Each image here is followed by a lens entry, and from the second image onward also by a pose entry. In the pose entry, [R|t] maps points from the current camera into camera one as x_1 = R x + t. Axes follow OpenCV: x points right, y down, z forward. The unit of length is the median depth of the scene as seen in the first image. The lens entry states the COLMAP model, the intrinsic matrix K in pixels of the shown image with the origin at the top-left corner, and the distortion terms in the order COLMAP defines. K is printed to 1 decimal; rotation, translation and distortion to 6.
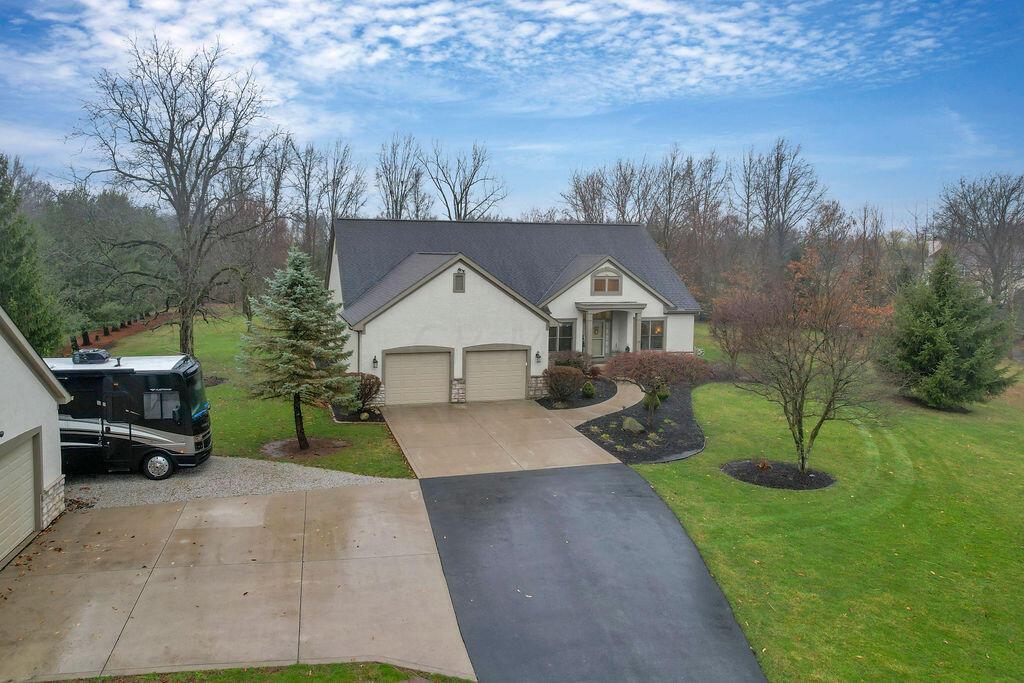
lens RADIAL K [[694.1, 0, 479.6], [0, 694.1, 301.5], [0, 0, 1]] dist [-0.034407, 0.003399]
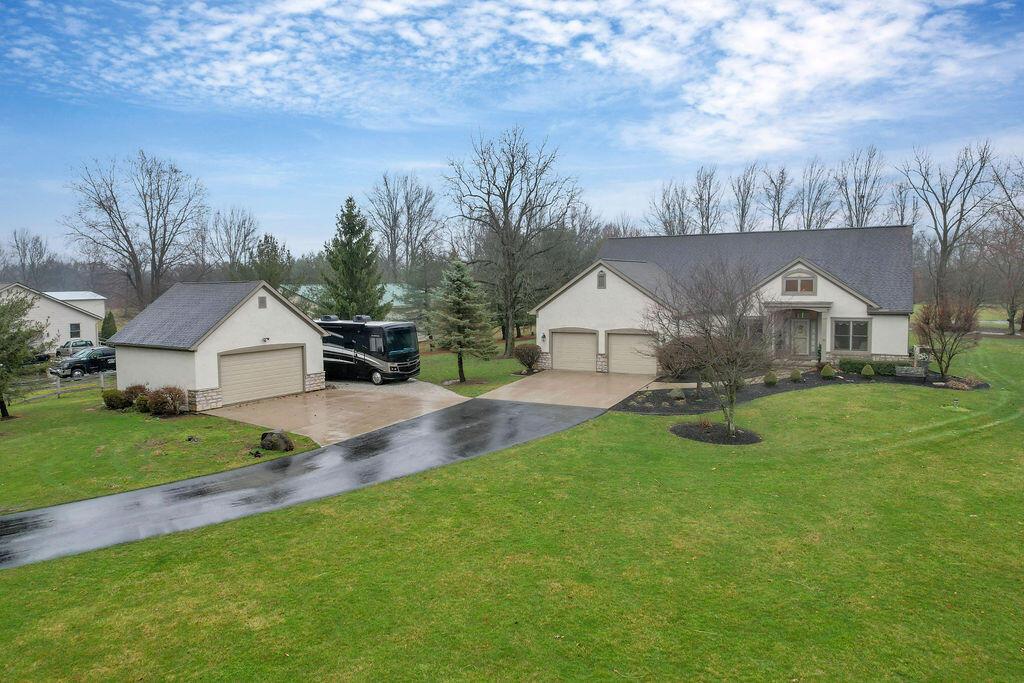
lens RADIAL K [[706.1, 0, 545.3], [0, 706.1, 328.1], [0, 0, 1]] dist [-0.038697, 0.003490]
pose [[0.720992, 0.021683, -0.692604, 1.023401], [-0.026242, 0.999648, 0.003979, 0.073951], [0.692446, 0.015307, 0.721307, -0.055363]]
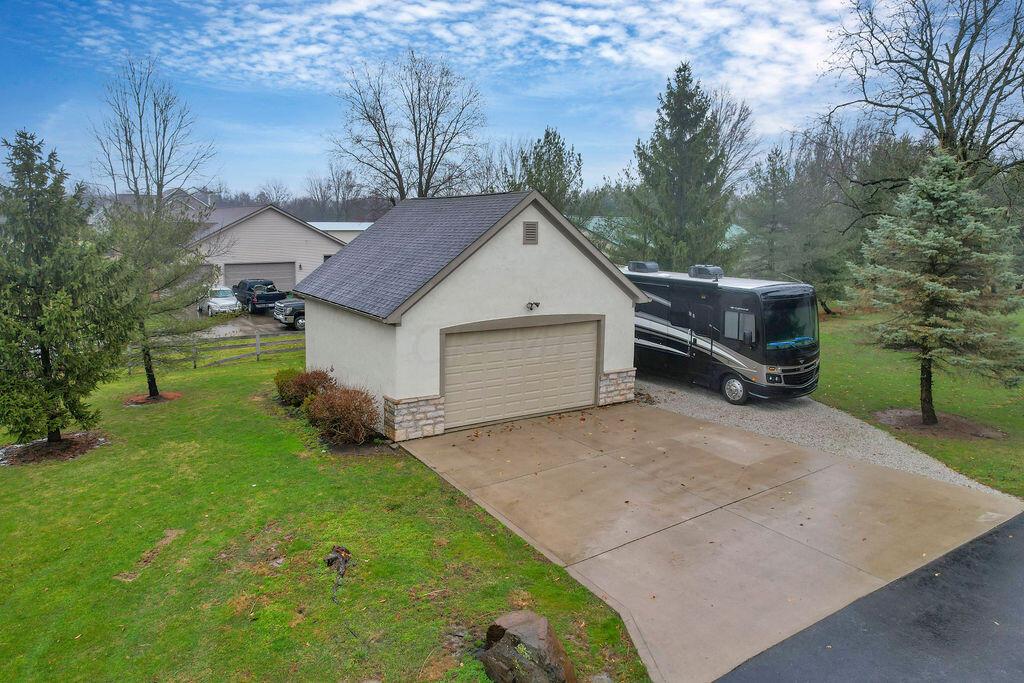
lens RADIAL K [[694.1, 0, 479.6], [0, 694.1, 301.5], [0, 0, 1]] dist [-0.034407, 0.003399]
pose [[0.322590, 0.093769, -0.941883, 0.266818], [-0.073644, 0.994551, 0.073790, 0.063629], [0.943670, 0.045560, 0.327738, 0.301709]]
